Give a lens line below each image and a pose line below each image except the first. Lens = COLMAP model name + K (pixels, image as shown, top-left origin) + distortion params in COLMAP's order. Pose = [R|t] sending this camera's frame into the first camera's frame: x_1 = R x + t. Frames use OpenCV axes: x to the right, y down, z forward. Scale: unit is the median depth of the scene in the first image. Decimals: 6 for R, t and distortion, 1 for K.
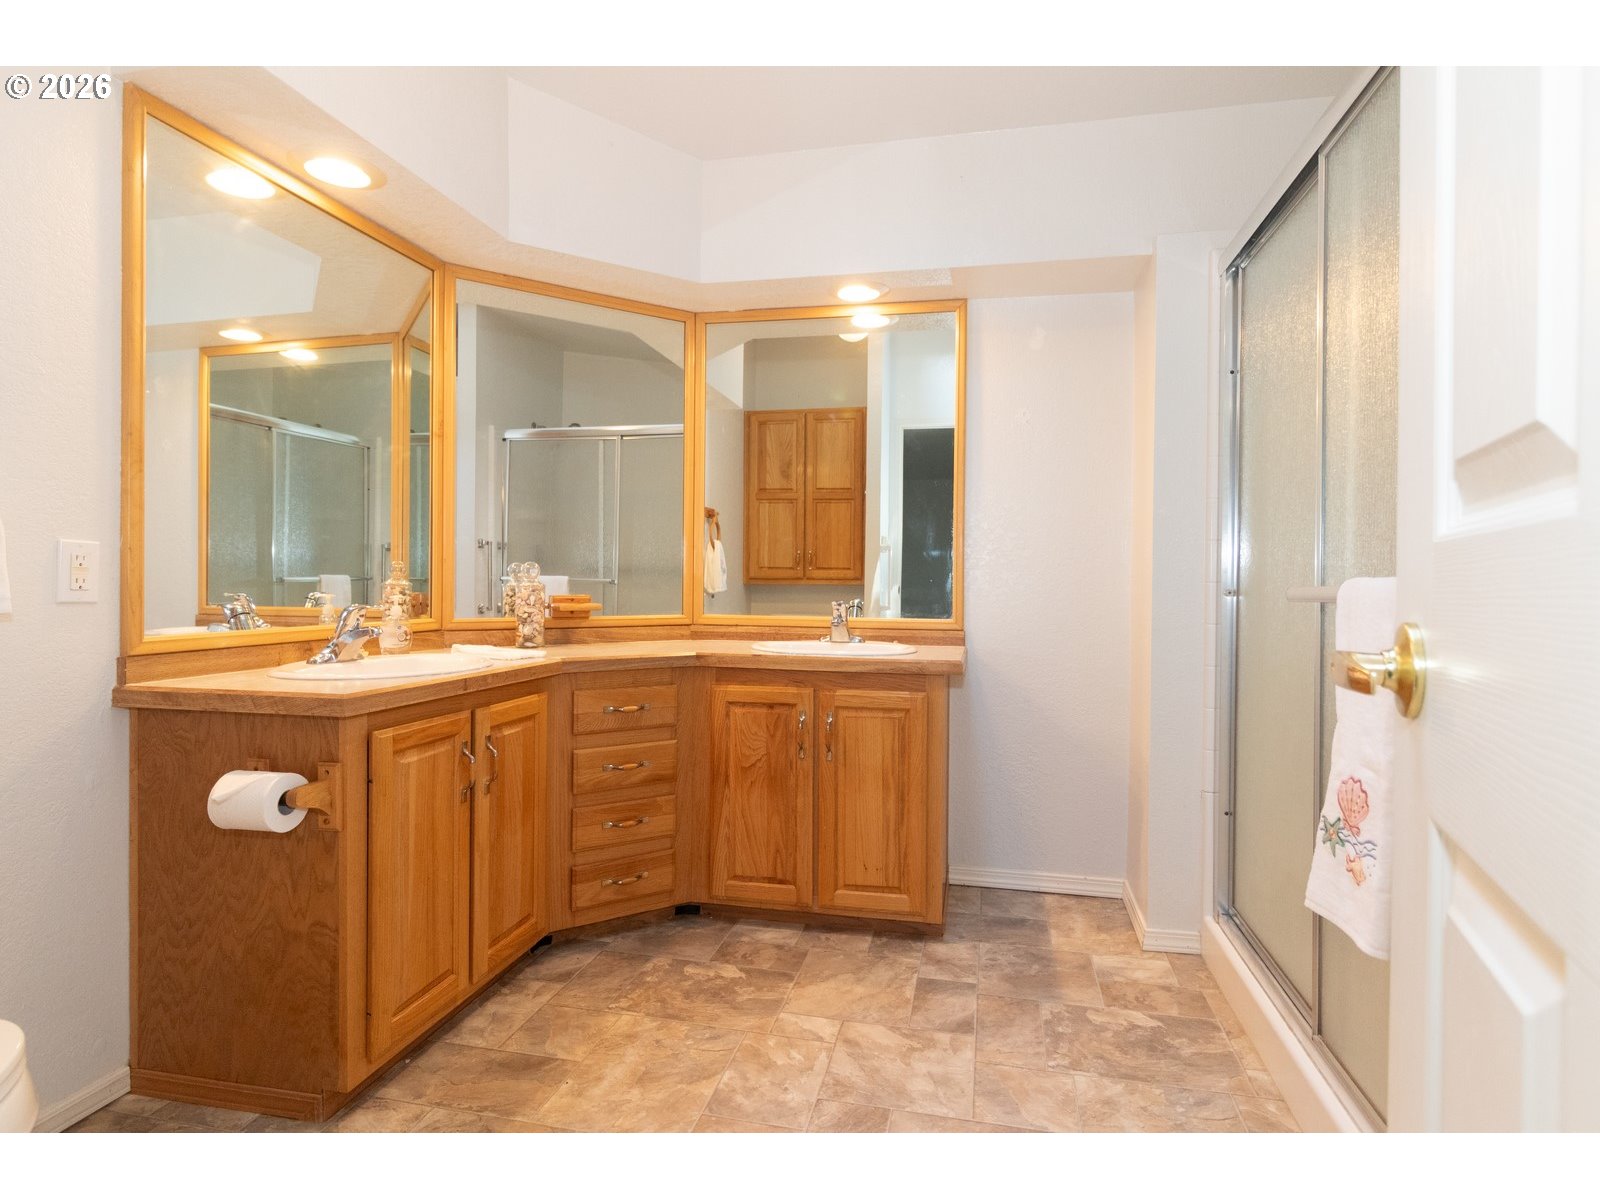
lens RADIAL K [[730.9, 0, 809.4], [0, 730.9, 584.4], [0, 0, 1]] dist [0.001185, -0.000050]
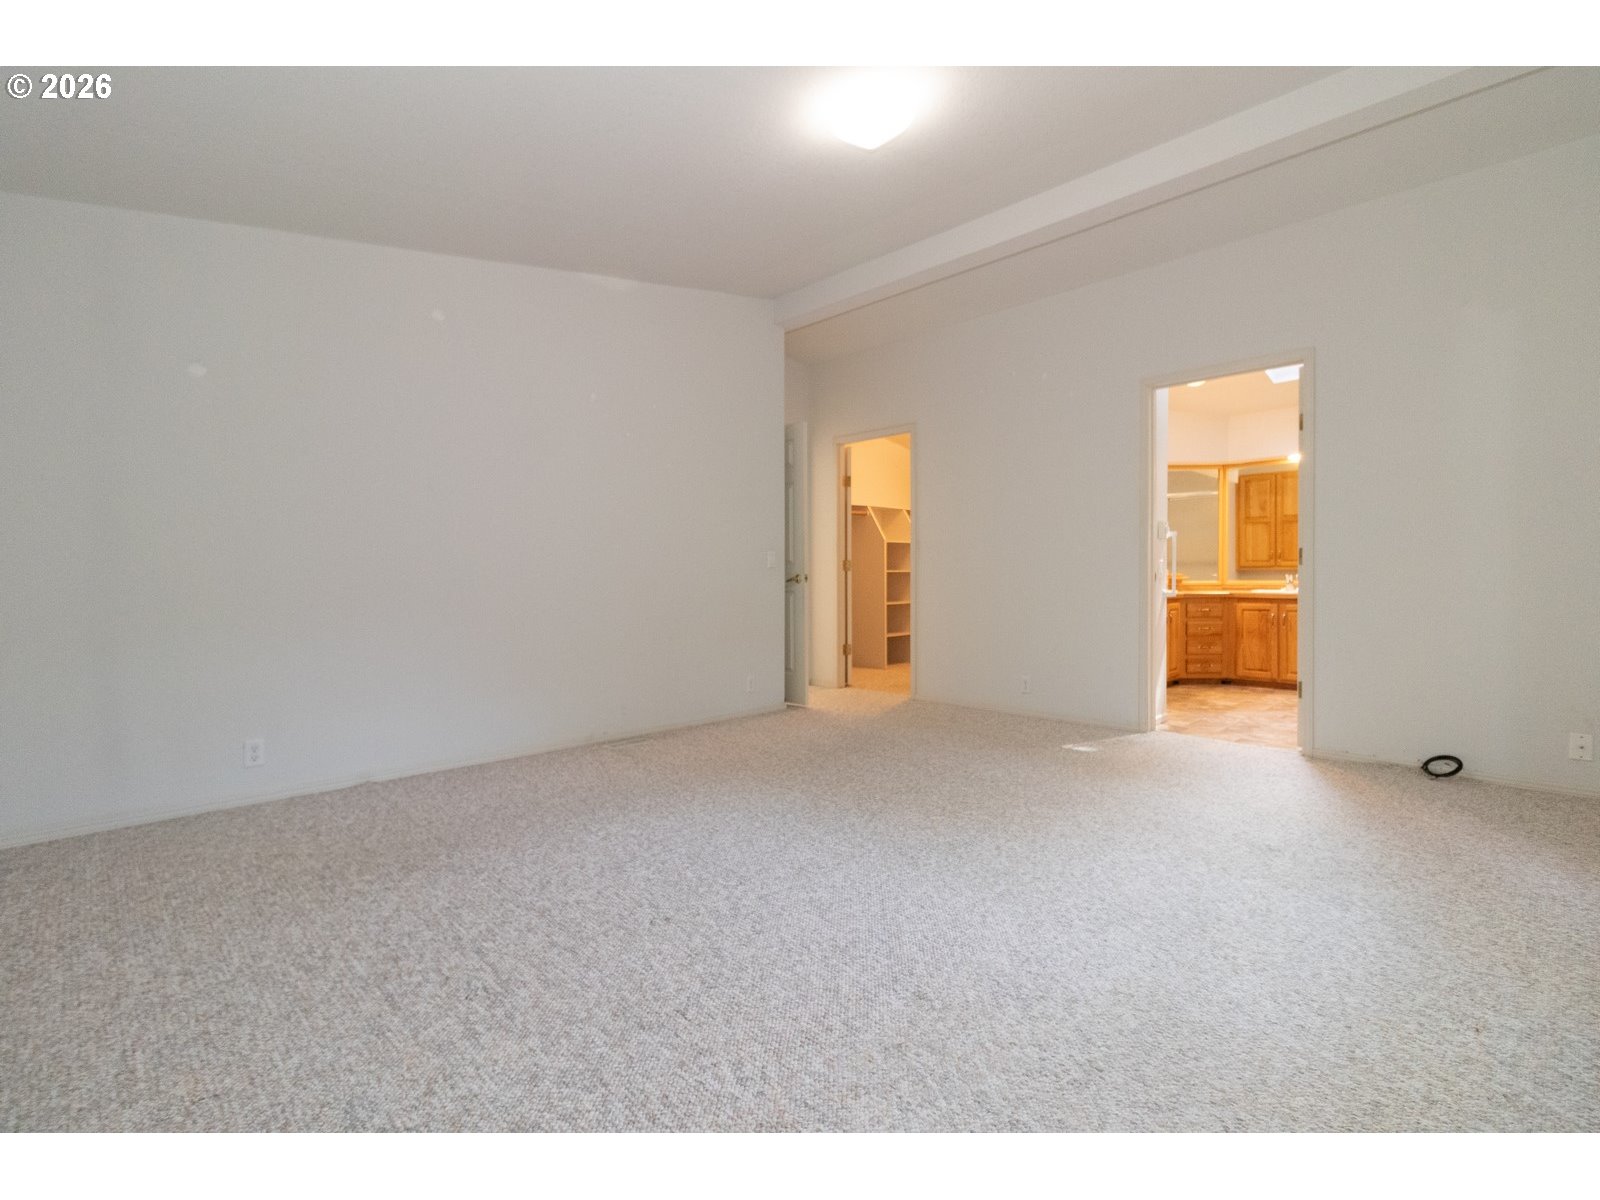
lens RADIAL K [[730.9, 0, 809.4], [0, 730.9, 584.4], [0, 0, 1]] dist [0.001185, -0.000050]
pose [[0.836981, -0.001671, -0.547229, 0.037999], [0.008564, 0.999913, 0.010045, 0.017807], [0.547165, -0.013094, 0.836923, -2.392554]]
